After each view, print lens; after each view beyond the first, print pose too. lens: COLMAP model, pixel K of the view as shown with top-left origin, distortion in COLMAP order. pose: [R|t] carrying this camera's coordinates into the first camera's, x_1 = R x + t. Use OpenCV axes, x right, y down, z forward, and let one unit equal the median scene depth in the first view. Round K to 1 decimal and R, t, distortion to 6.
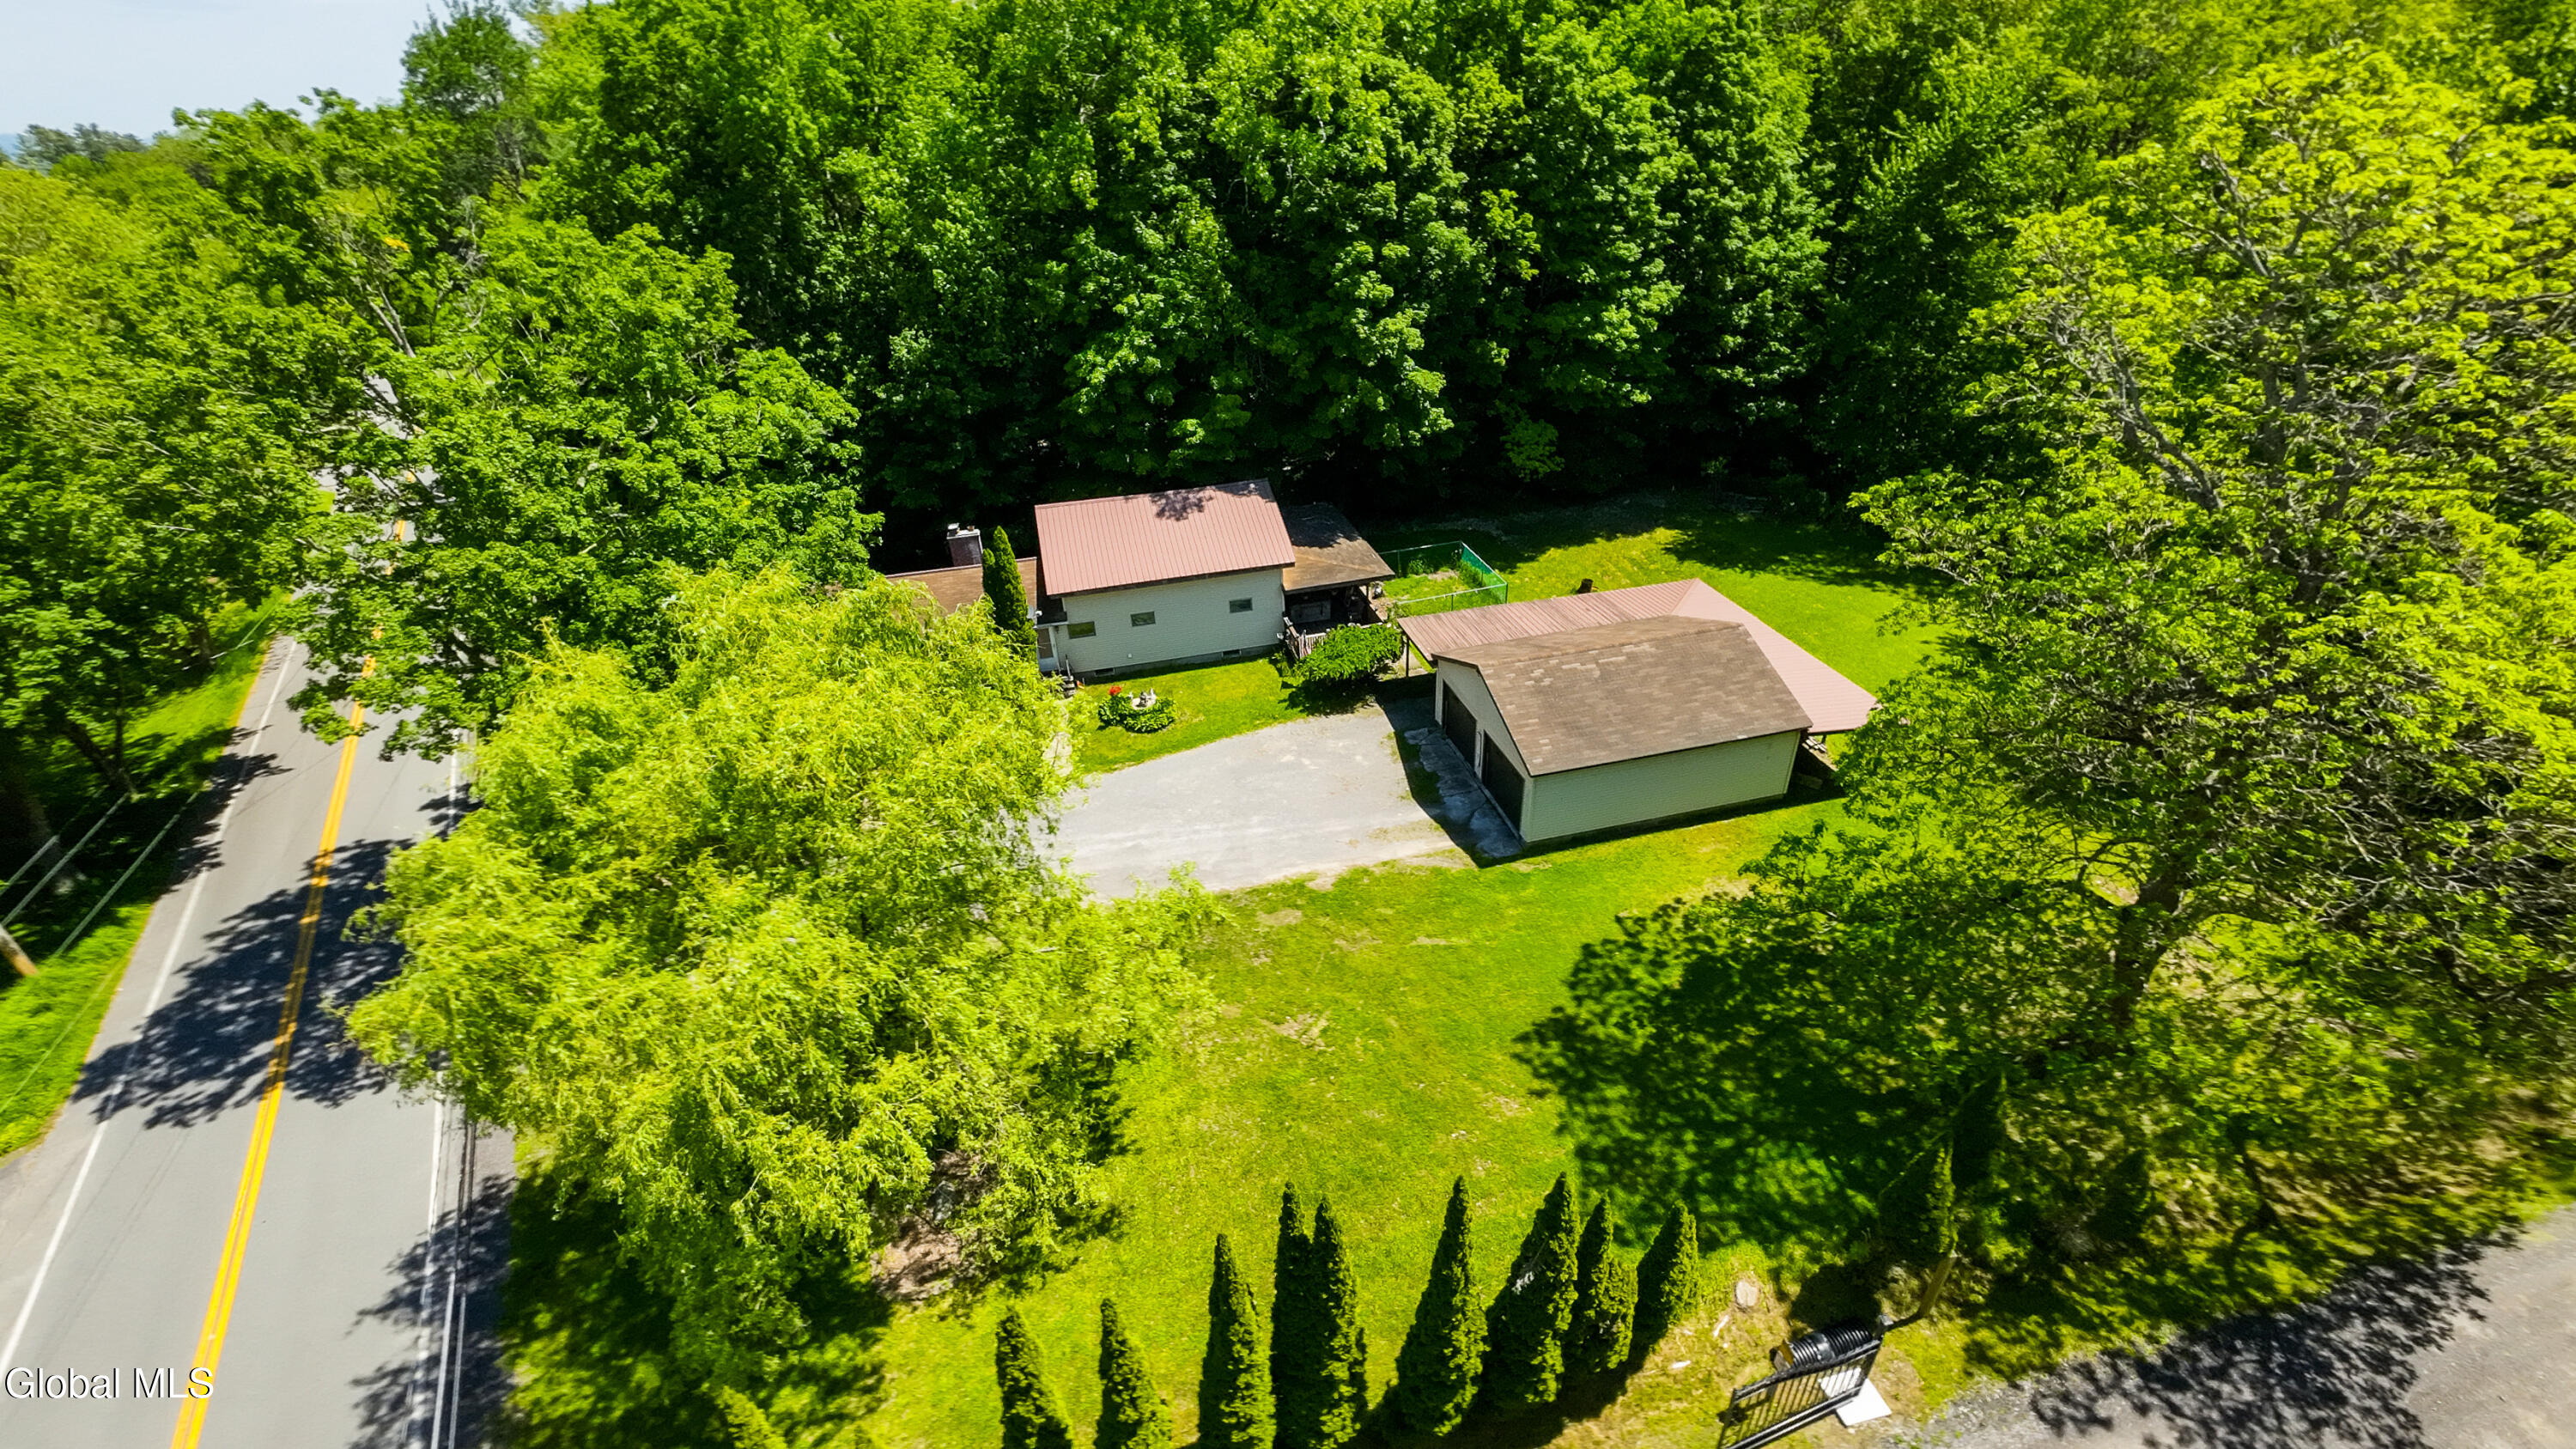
lens RADIAL K [[1013.5, 0, 1280.9], [0, 1013.5, 689.2], [0, 0, 1]] dist [0.051190, 0.000002]
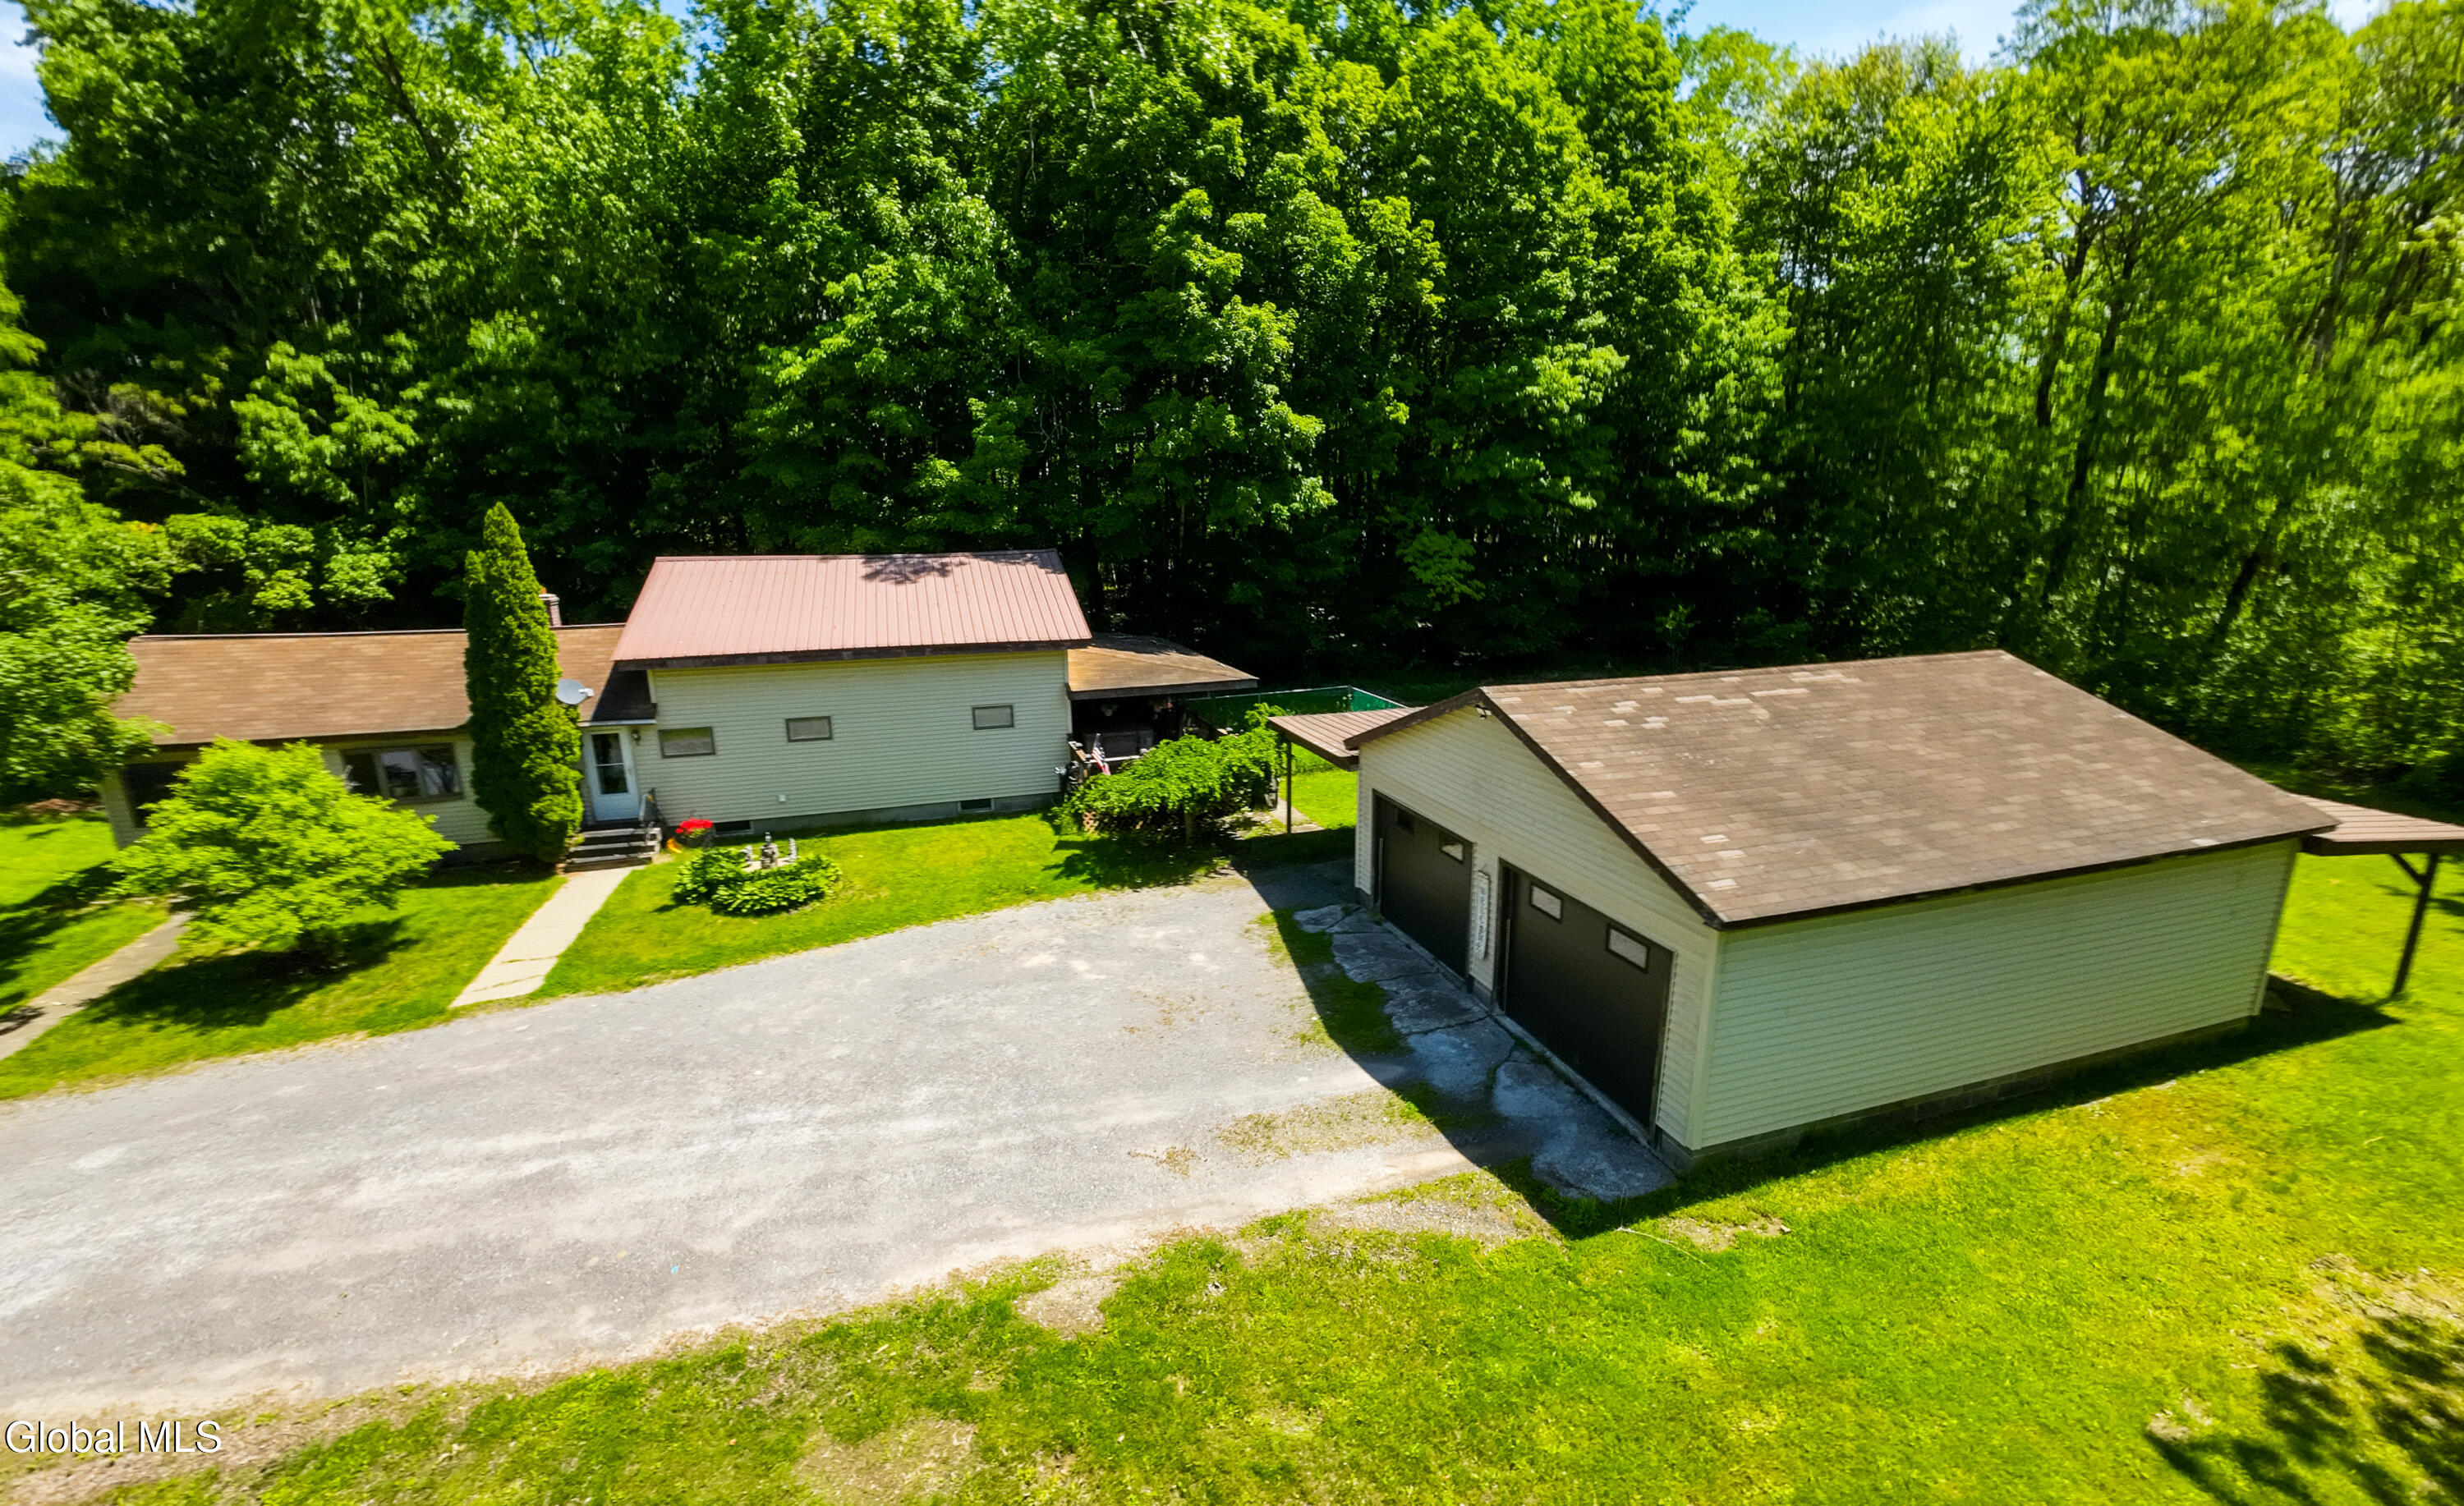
lens RADIAL K [[929.8, 0, 1178.4], [0, 929.8, 752.7], [0, 0, 1]] dist [-0.000206, -0.000086]
pose [[0.999062, 0.010411, 0.042032, 0.043787], [0.001234, 0.963425, -0.267976, 0.078923], [-0.043285, 0.267776, 0.962508, 0.504035]]
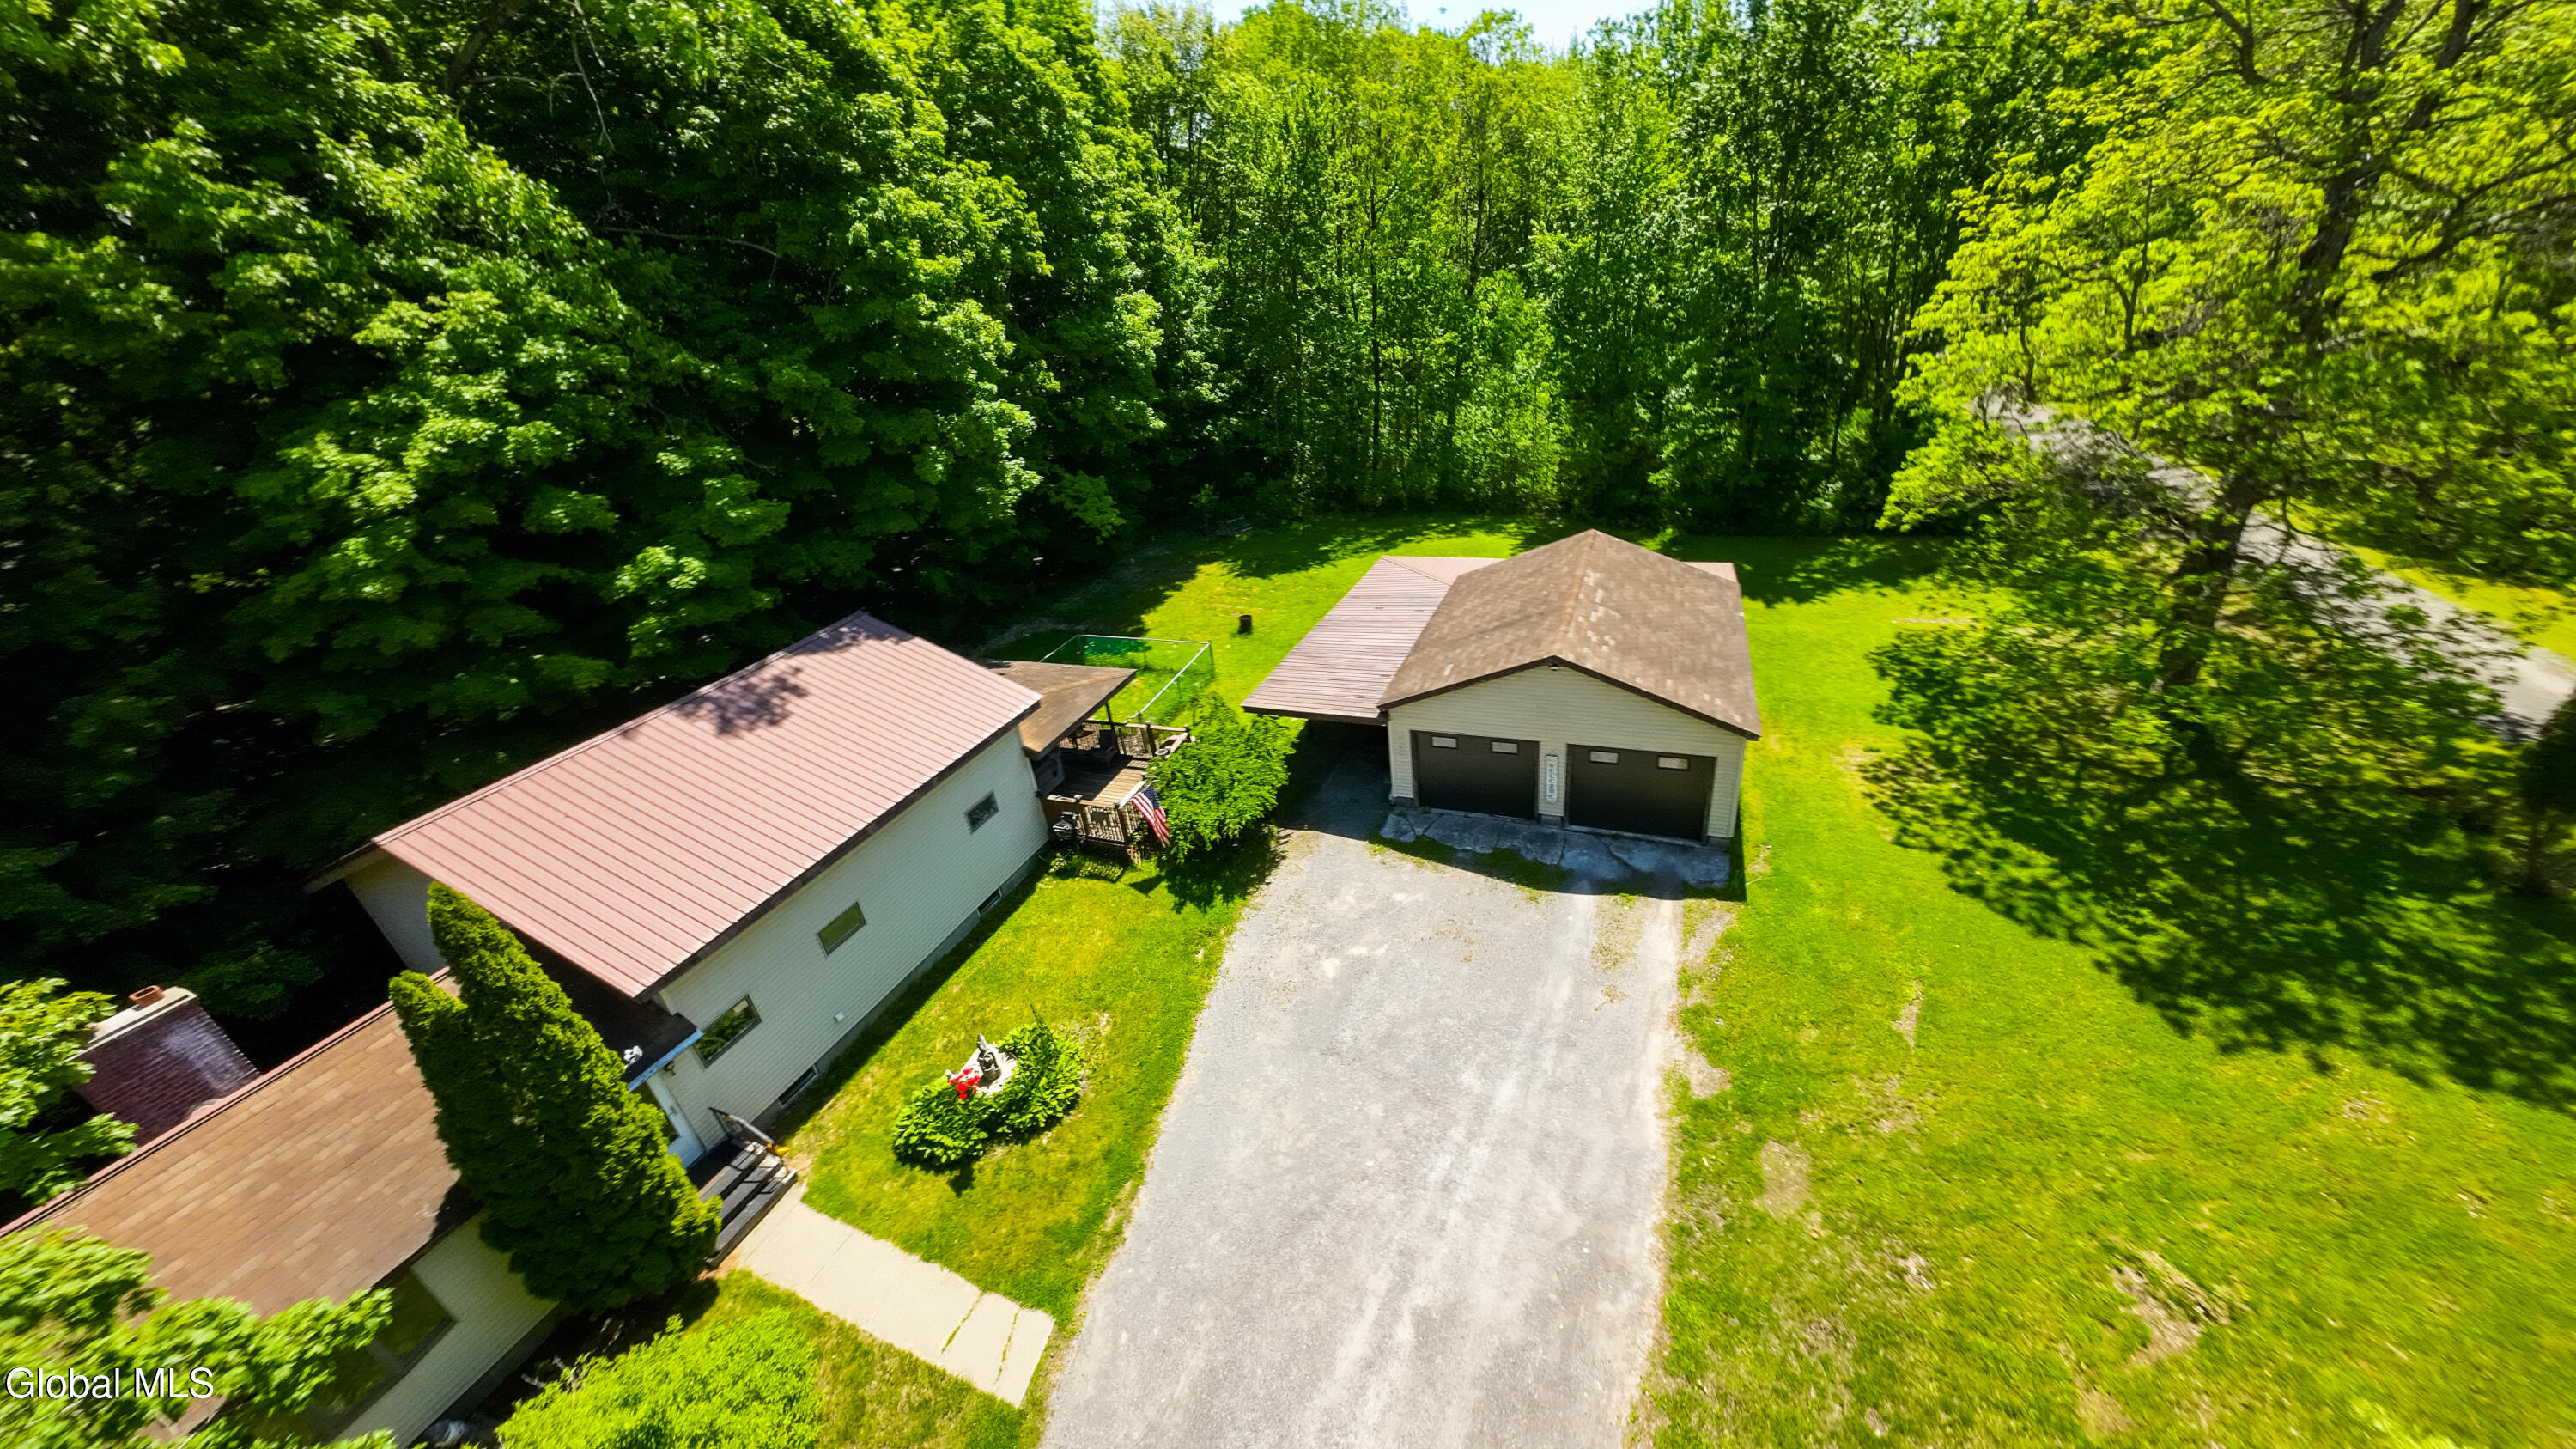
lens RADIAL K [[876.2, 0, 1288.0], [0, 876.2, 724.5], [0, 0, 1]] dist [-0.000217, 0.000037]
pose [[0.592640, -0.394192, 0.702418, -0.257196], [0.468834, 0.877930, 0.097126, -0.093707], [-0.654960, 0.271757, 0.705107, 0.557211]]
